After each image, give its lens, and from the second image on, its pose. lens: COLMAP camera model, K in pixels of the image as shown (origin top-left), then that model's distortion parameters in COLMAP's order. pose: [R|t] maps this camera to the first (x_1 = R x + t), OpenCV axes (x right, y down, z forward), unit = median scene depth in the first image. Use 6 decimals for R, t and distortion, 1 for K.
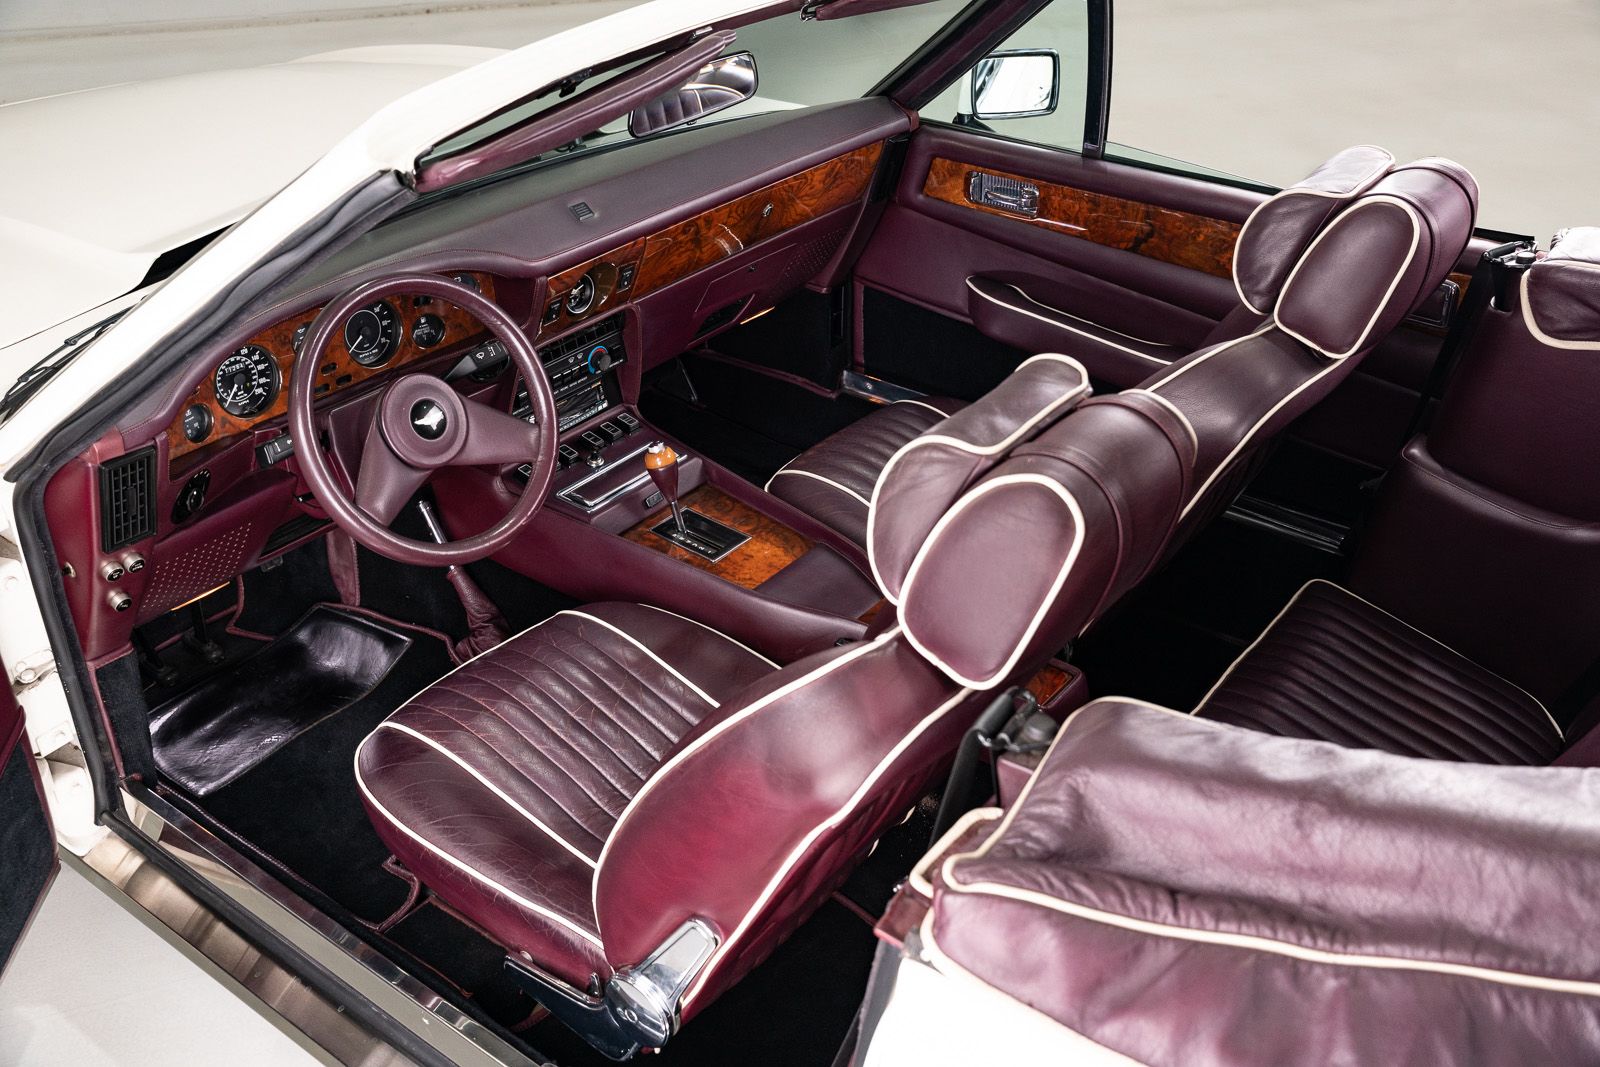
lens RADIAL K [[1540.0, 0, 800.0], [0, 1540.0, 533.5], [0, 0, 1]] dist [0.001853, 0.005619]
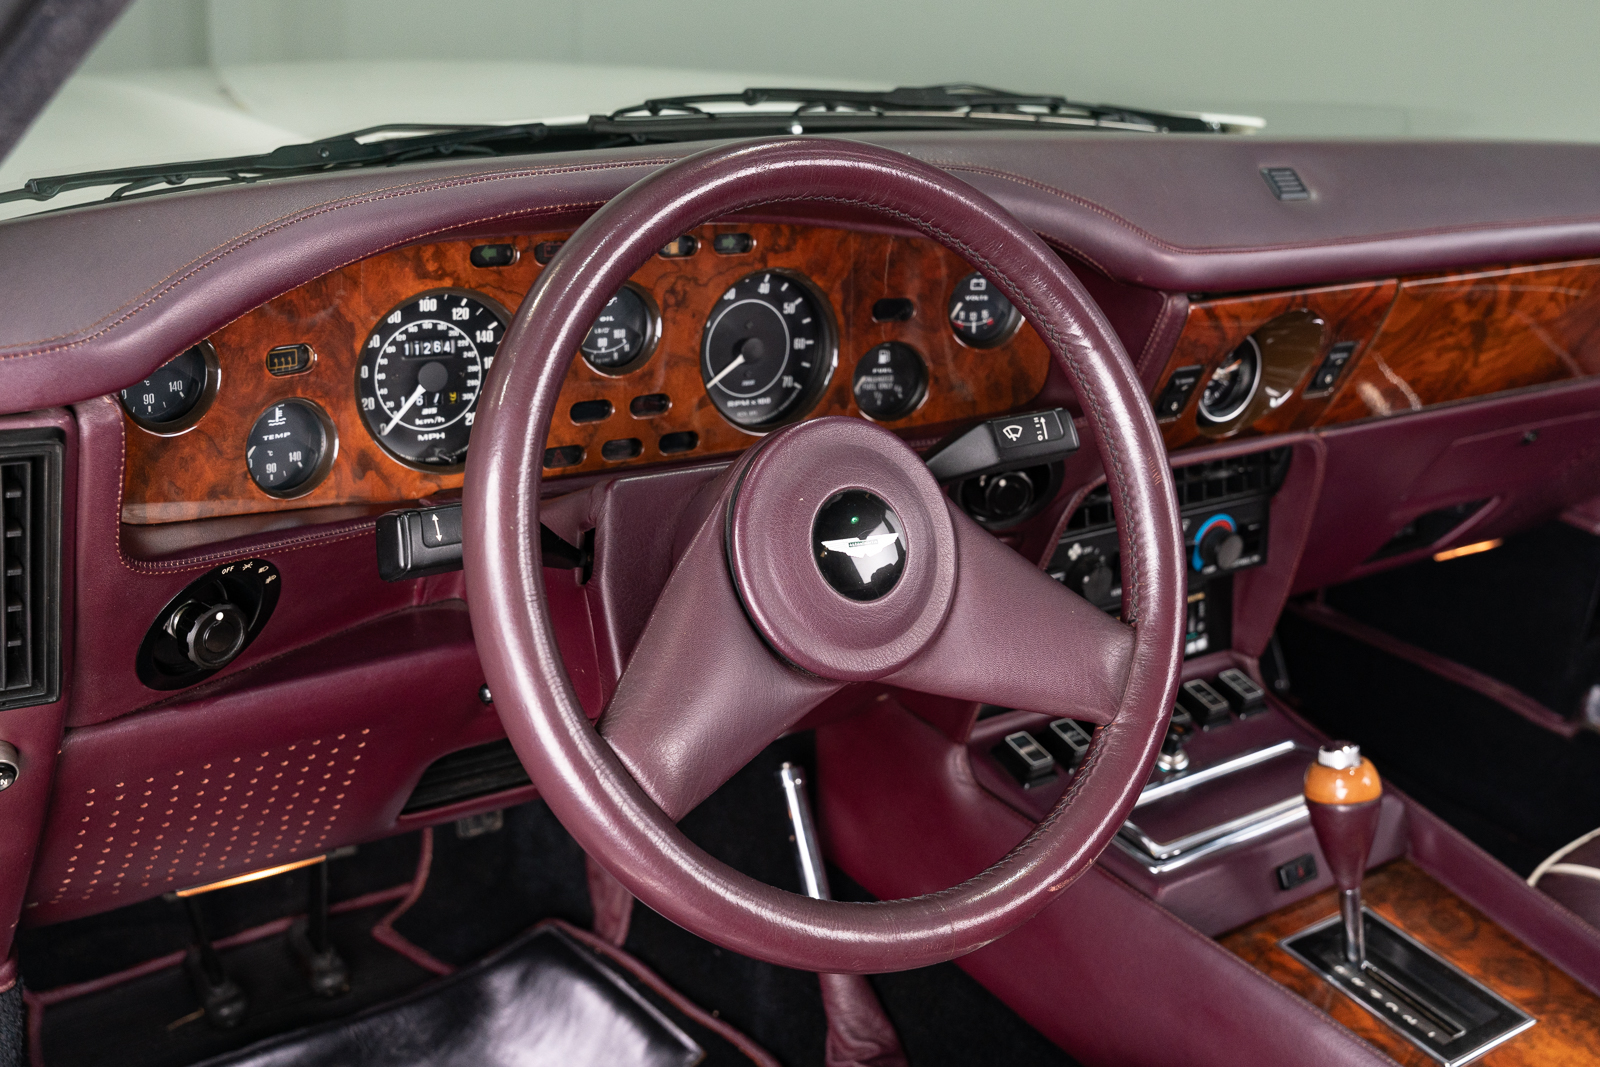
lens RADIAL K [[1598.7, 0, 800.0], [0, 1598.7, 533.5], [0, 0, 1]] dist [0.005909, 0.013749]
pose [[0.951208, 0.172836, -0.255598, -0.144285], [-0.218056, 0.962638, -0.160558, -0.012368], [0.218298, 0.208459, 0.953358, 0.578788]]
